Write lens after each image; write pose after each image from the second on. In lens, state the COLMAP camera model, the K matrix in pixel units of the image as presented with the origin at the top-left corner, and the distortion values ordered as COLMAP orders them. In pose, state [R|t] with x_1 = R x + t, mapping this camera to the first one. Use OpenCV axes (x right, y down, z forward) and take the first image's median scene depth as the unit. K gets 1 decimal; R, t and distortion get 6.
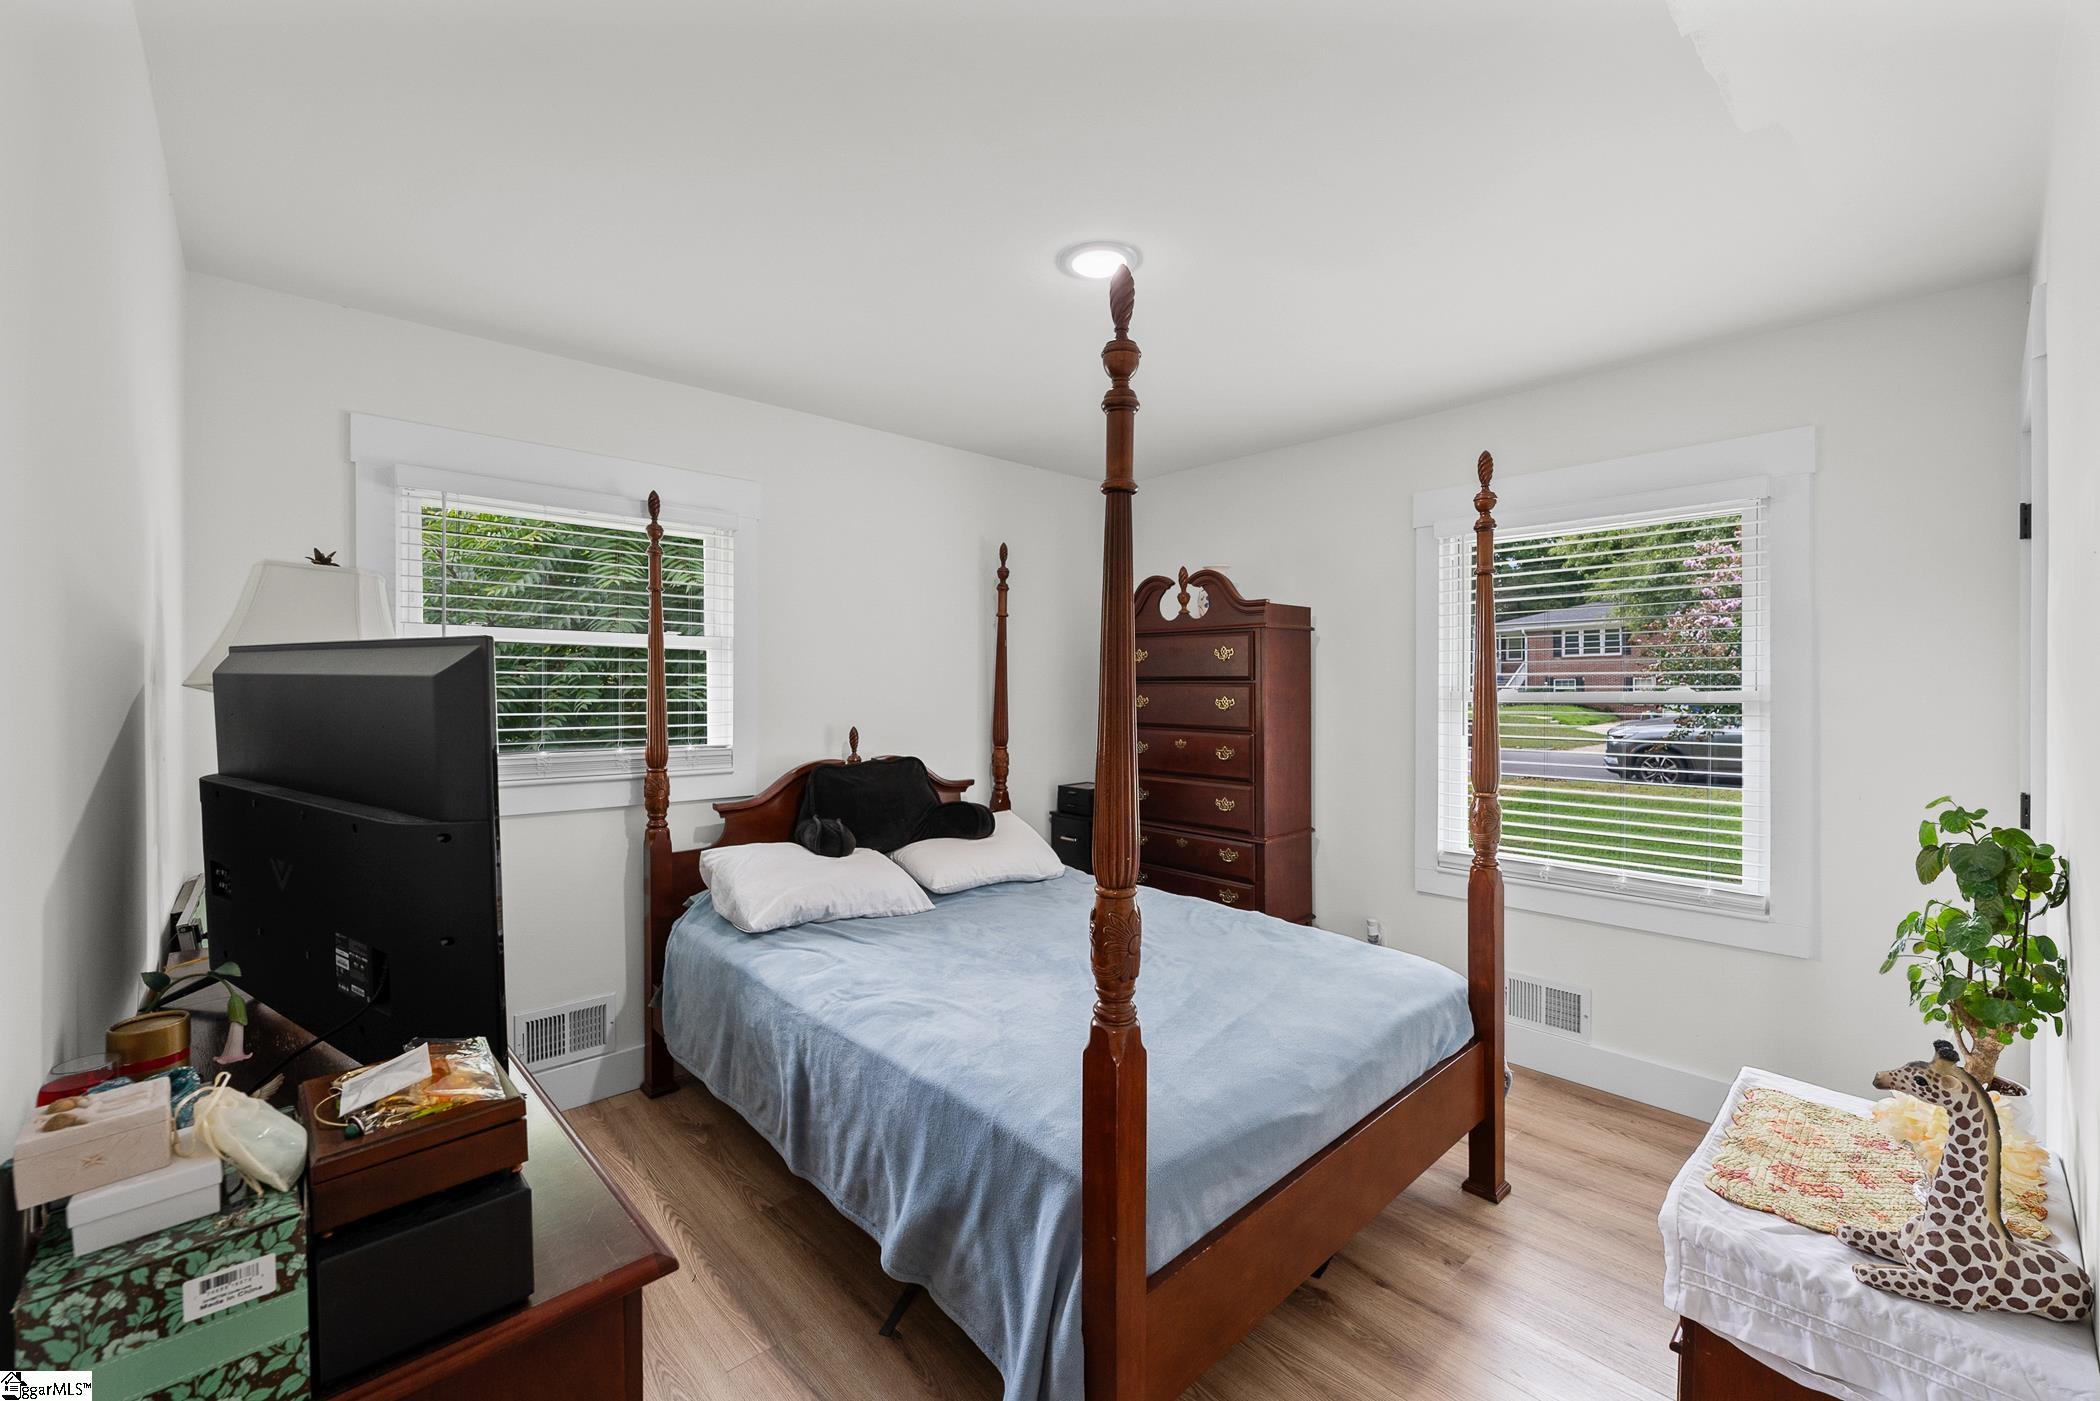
lens RADIAL K [[864.1, 0, 1053.0], [0, 864.1, 665.0], [0, 0, 1]] dist [-0.000096, 0.000010]
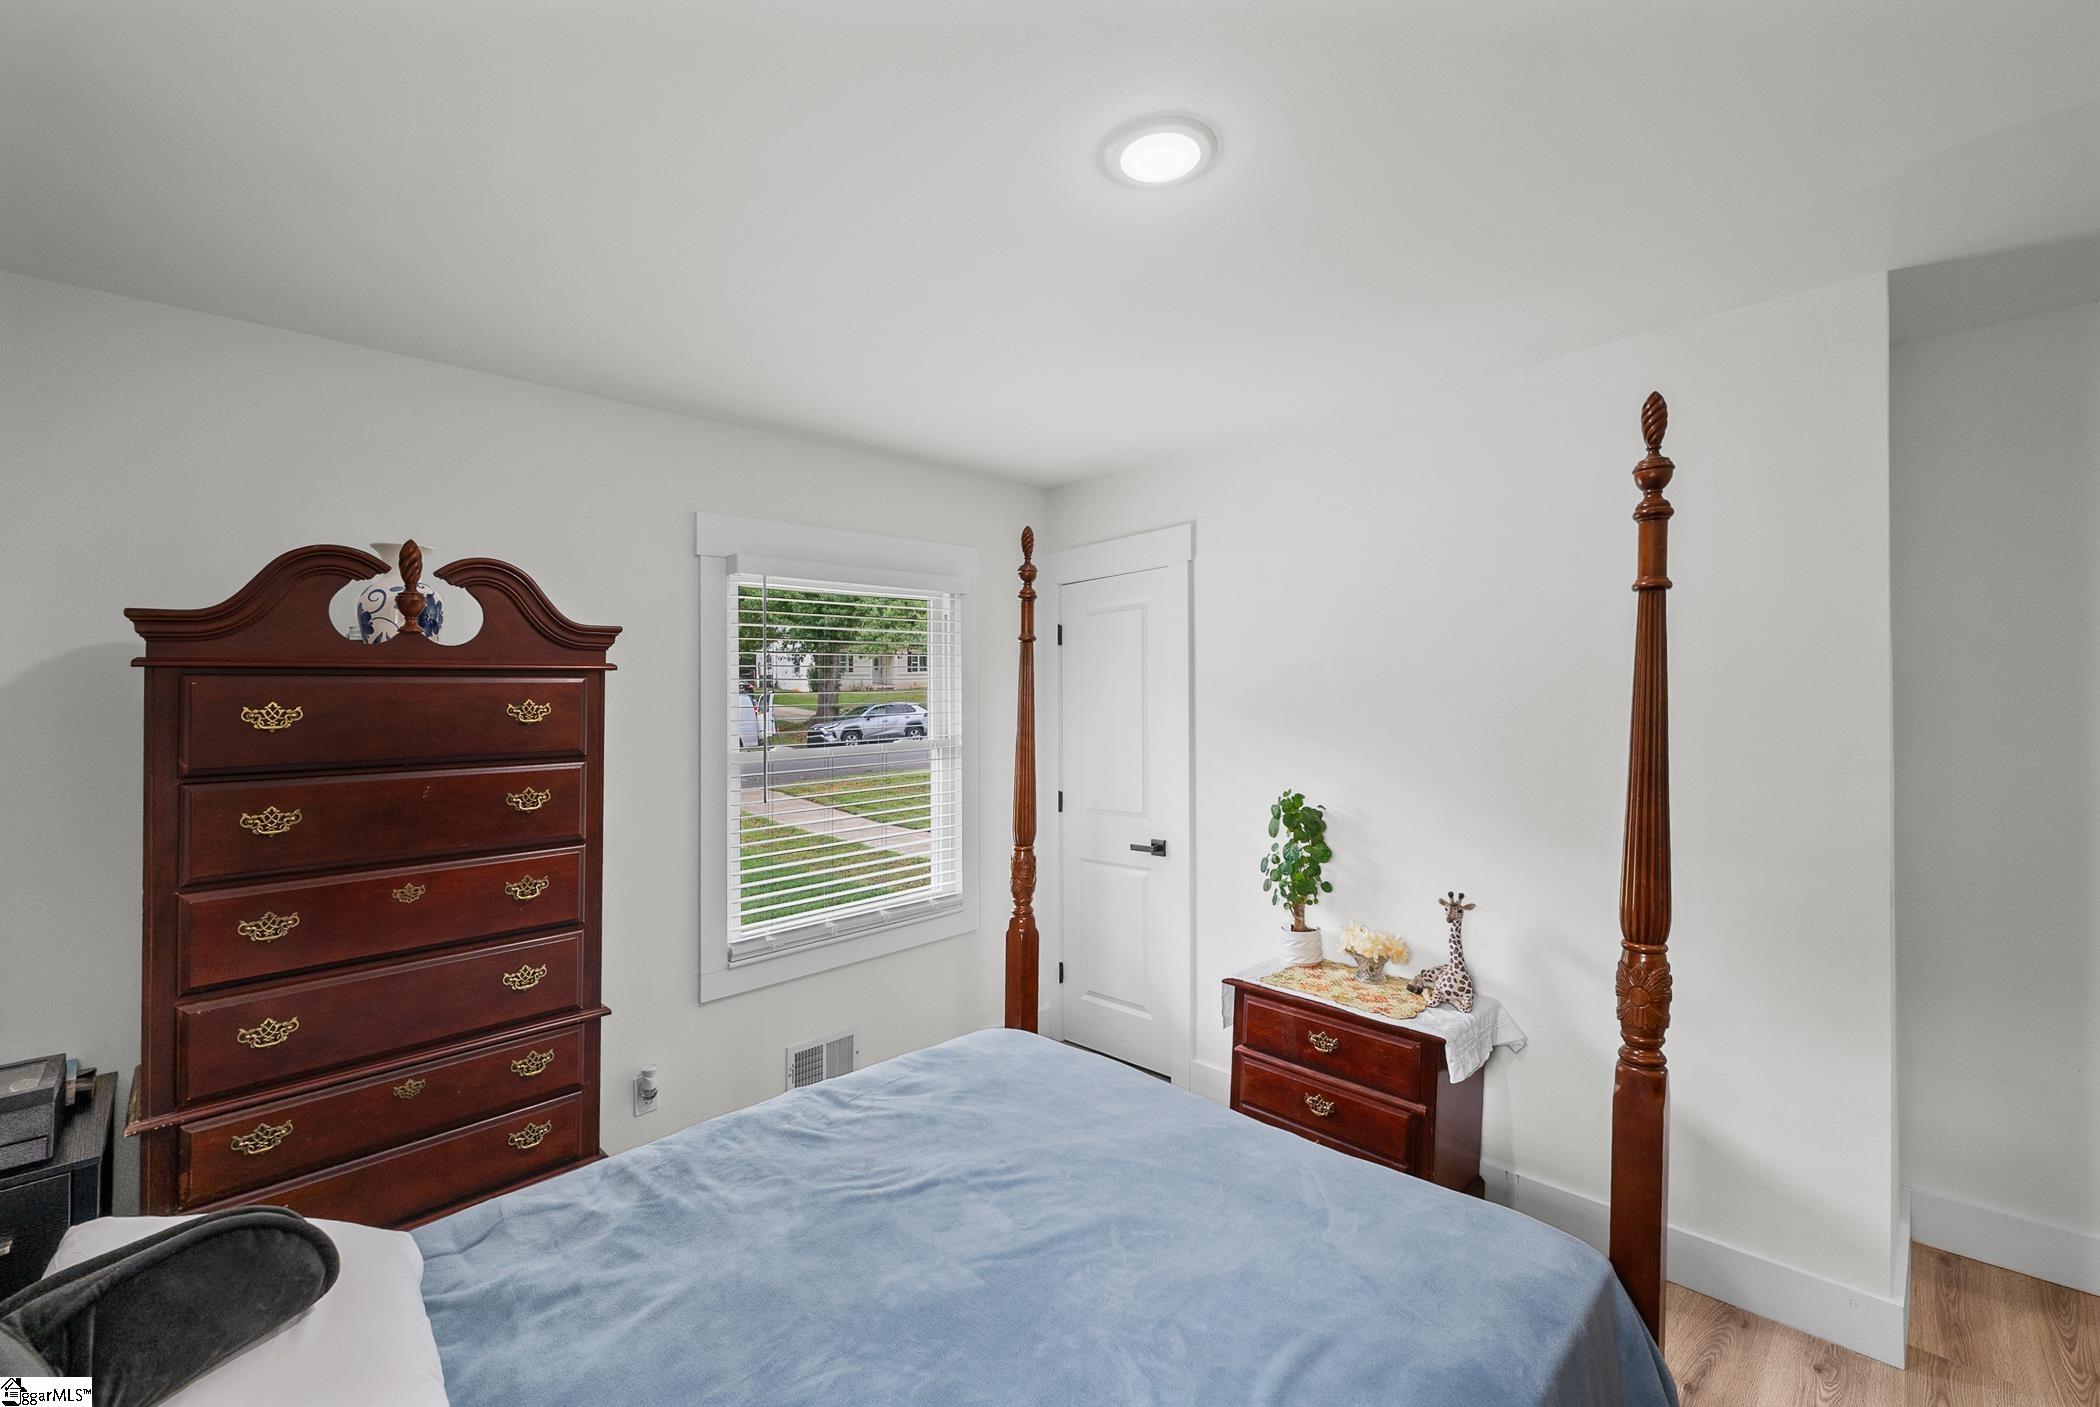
lens RADIAL K [[881.0, 0, 1054.1], [0, 881.0, 685.4], [0, 0, 1]] dist [-0.022845, -0.000001]
pose [[-0.048013, 0.020033, 0.998646, -0.503261], [-0.000901, 0.999798, -0.020099, -0.024625], [-0.998846, -0.001865, -0.047985, 0.876487]]
